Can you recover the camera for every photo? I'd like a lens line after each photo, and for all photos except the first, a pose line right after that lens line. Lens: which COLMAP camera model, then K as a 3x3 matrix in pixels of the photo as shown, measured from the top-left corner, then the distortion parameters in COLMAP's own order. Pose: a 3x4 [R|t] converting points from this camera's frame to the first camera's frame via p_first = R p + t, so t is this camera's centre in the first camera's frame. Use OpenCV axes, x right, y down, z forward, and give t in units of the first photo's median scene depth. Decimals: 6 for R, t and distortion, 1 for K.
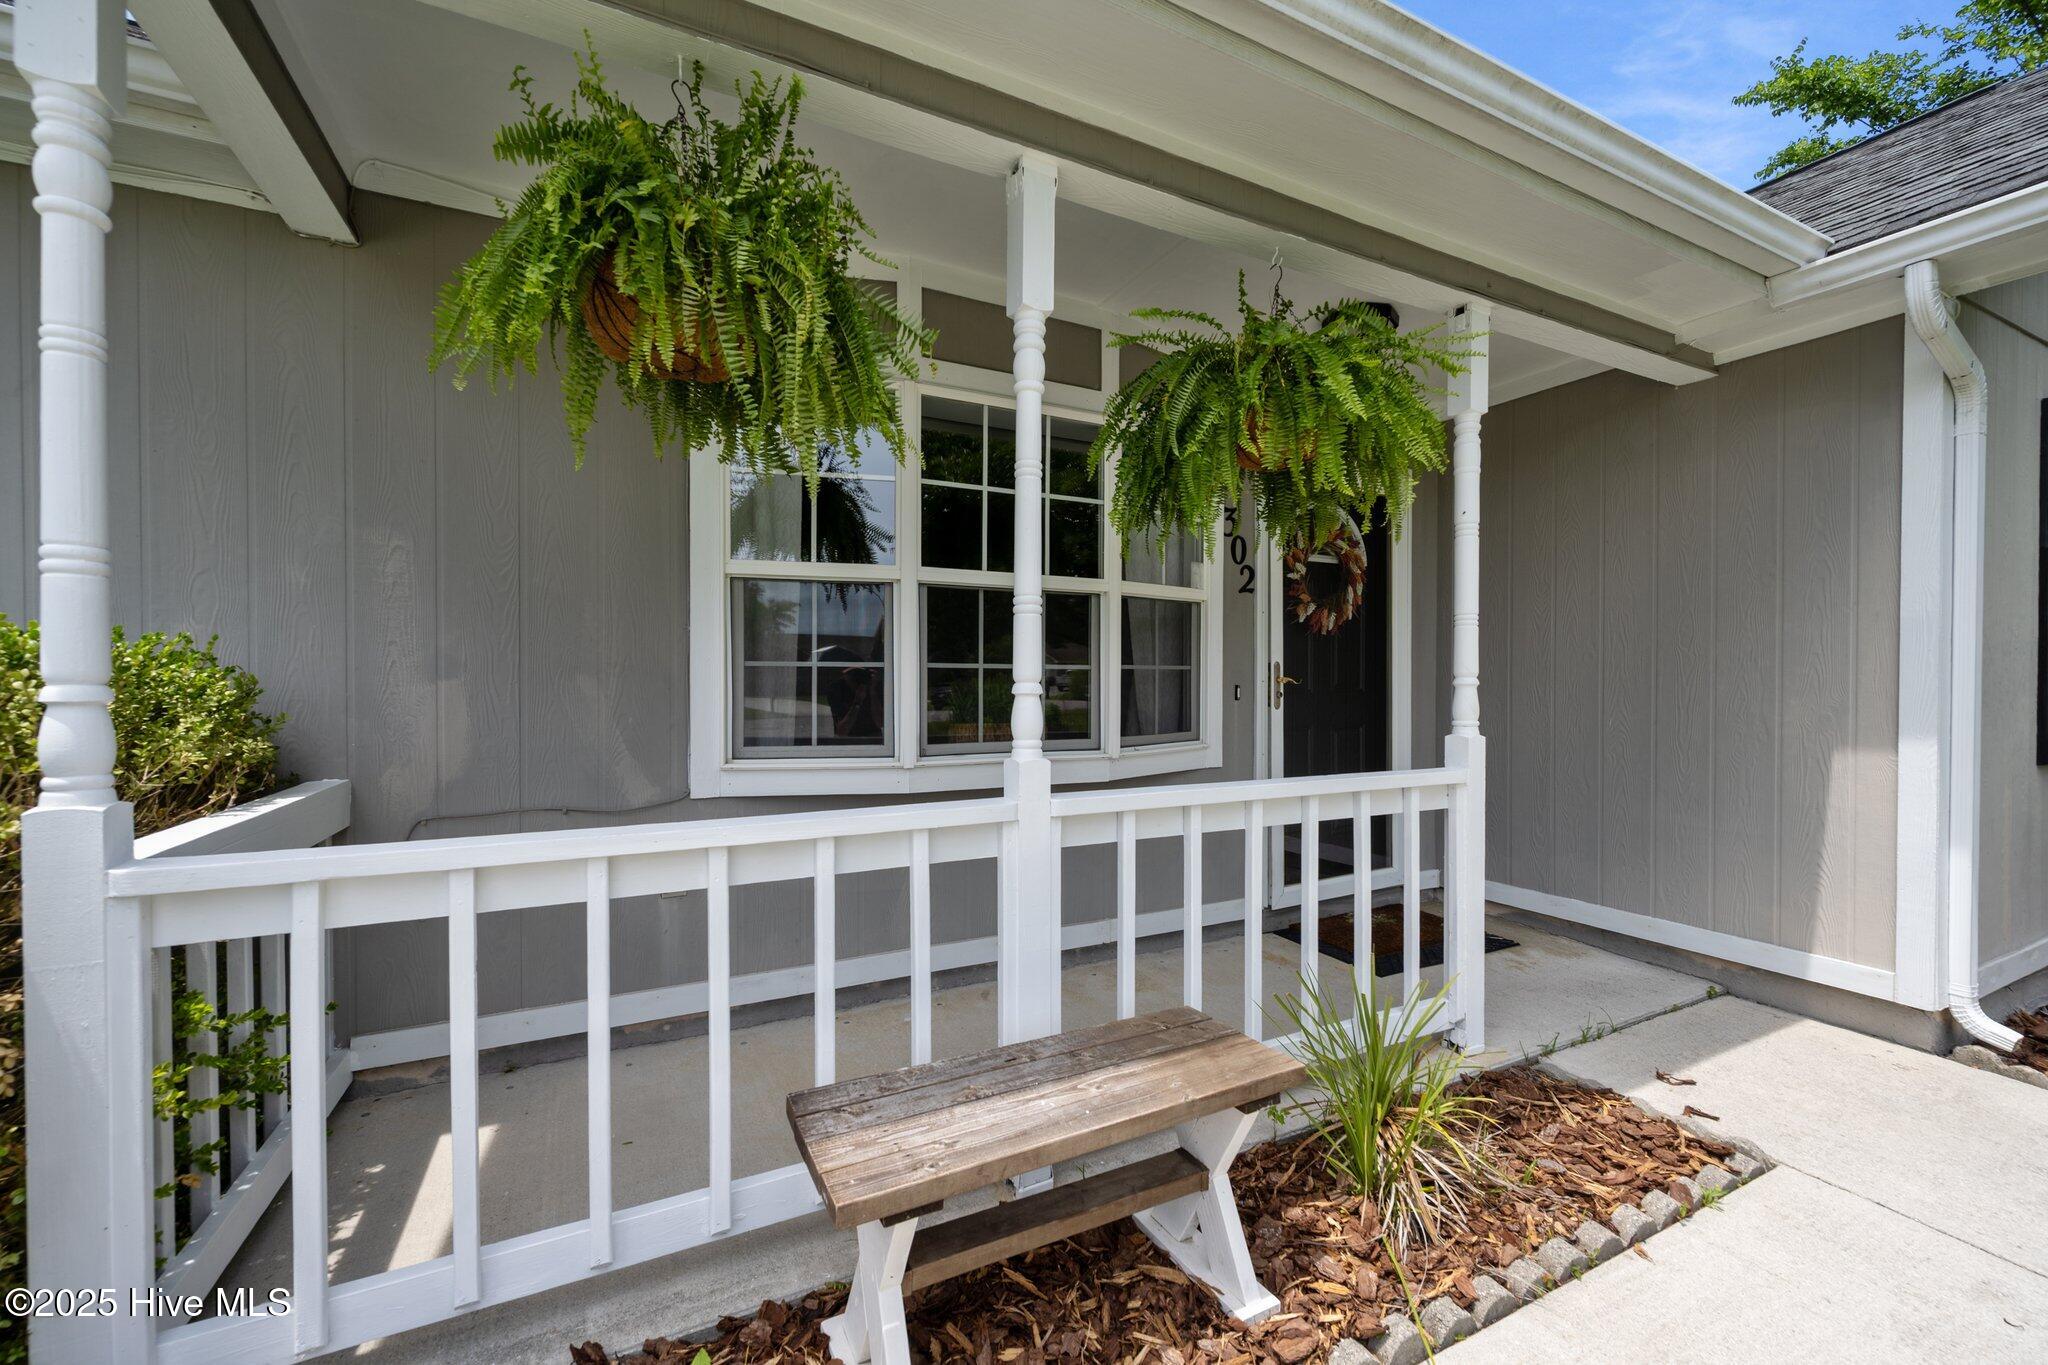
lens RADIAL K [[815.8, 0, 1035.3], [0, 815.8, 675.1], [0, 0, 1]] dist [0.002273, -0.000644]
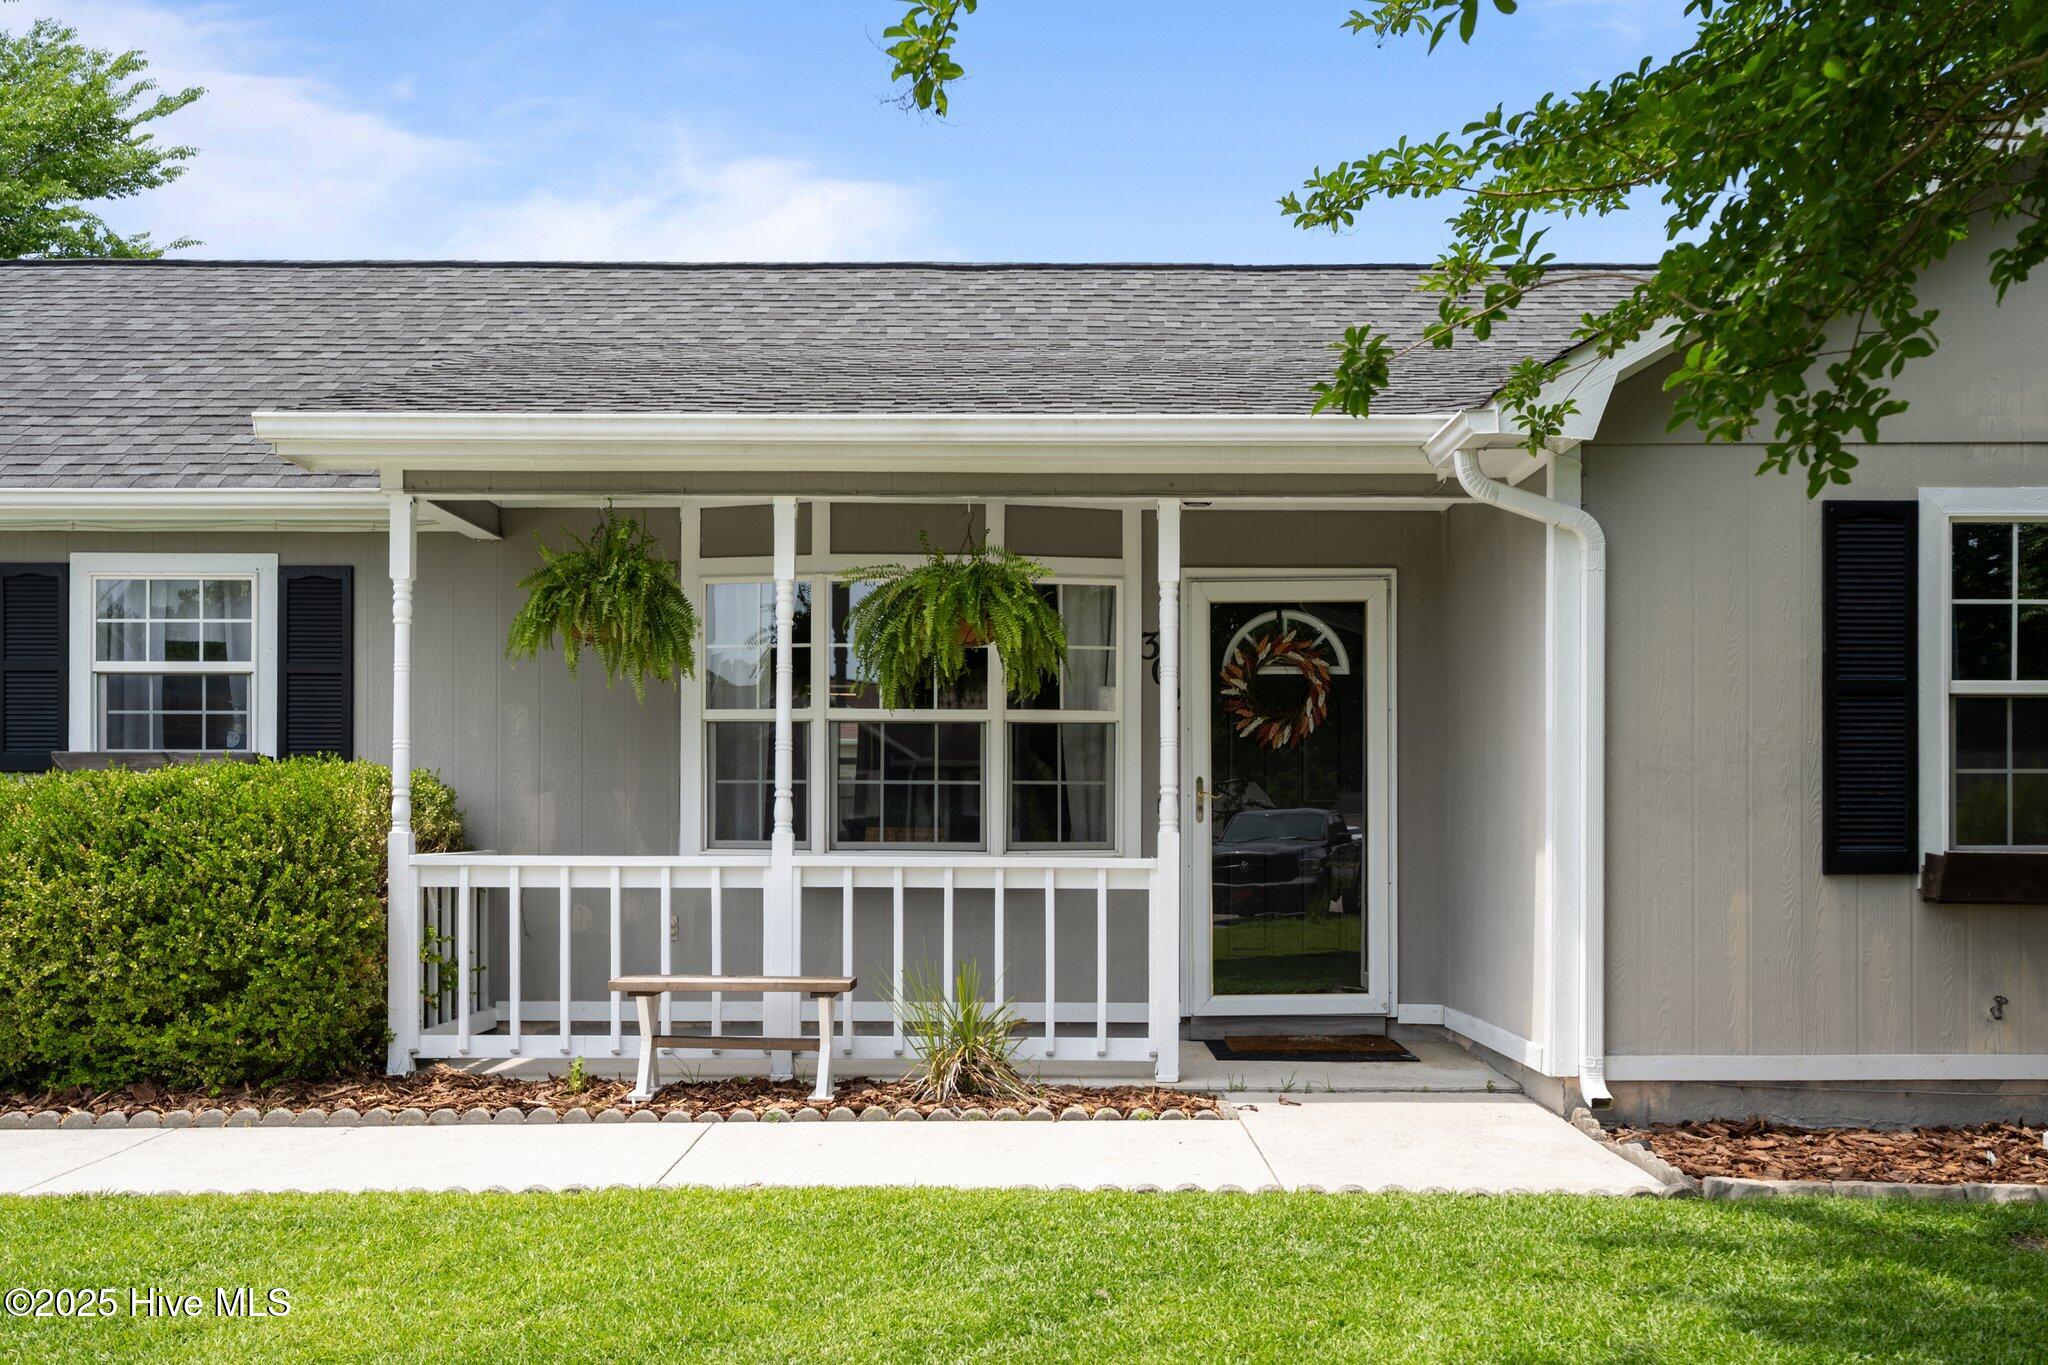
lens RADIAL K [[1846.5, 0, 1063.7], [0, 1846.5, 769.3], [0, 0, 1]] dist [-0.005444, -0.002577]
pose [[0.894057, -0.011641, -0.447802, 1.890660], [0.000205, 0.999673, -0.025579, 0.053935], [0.447953, 0.022777, 0.893767, -1.864996]]
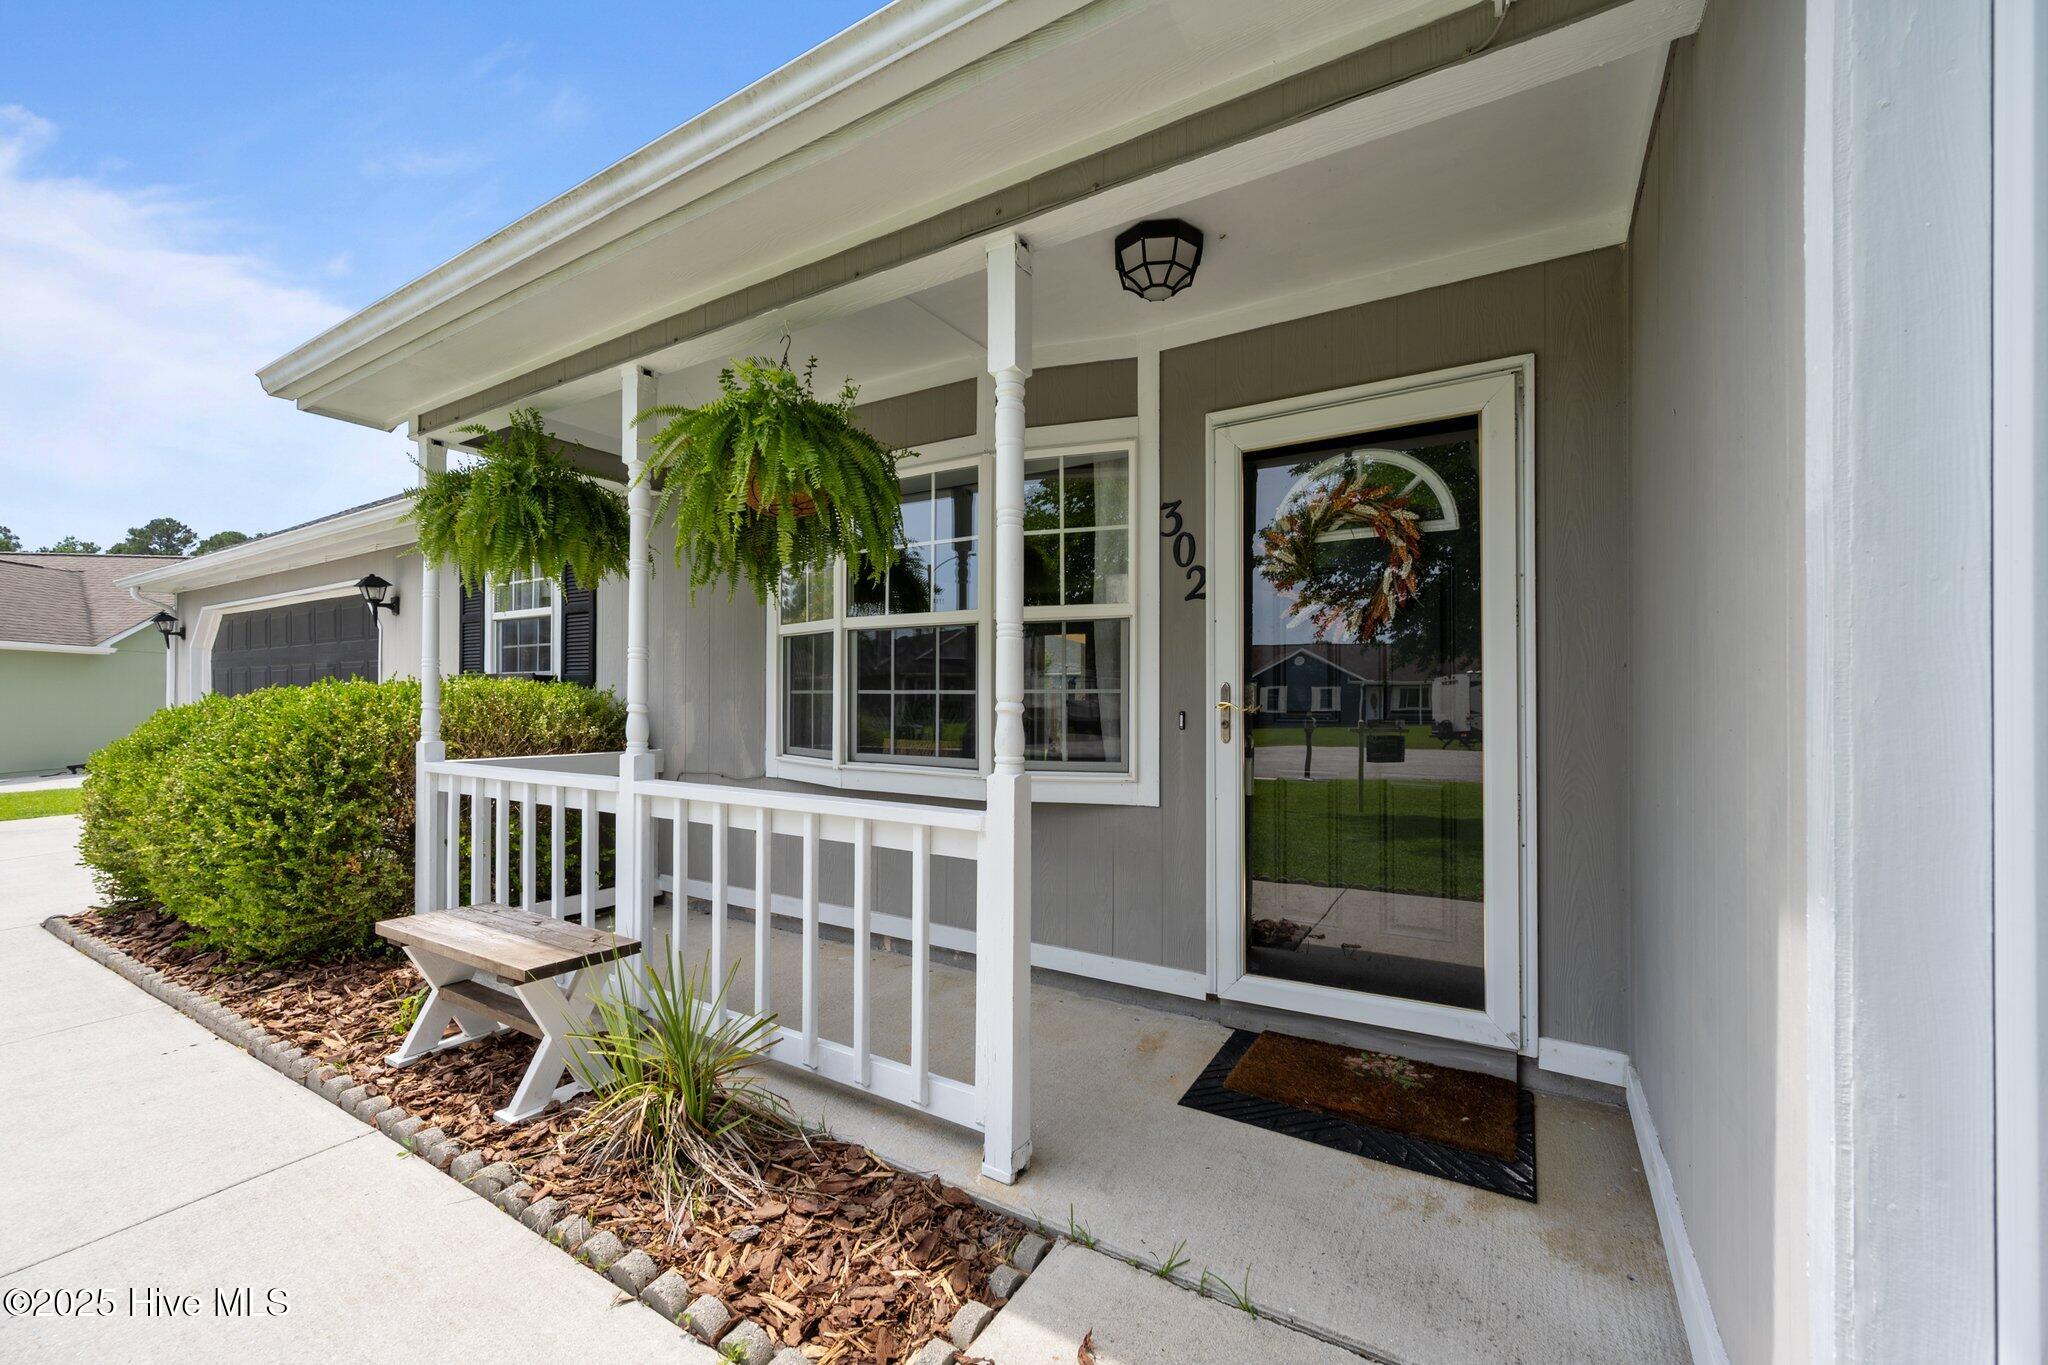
lens RADIAL K [[815.8, 0, 1033.7], [0, 815.8, 686.7], [0, 0, 1]] dist [0.002273, -0.000644]
pose [[0.520678, -0.014395, -0.853632, 1.380000], [-0.000225, 0.999856, -0.016998, 0.001674], [0.853753, 0.009042, 0.520600, 0.685874]]
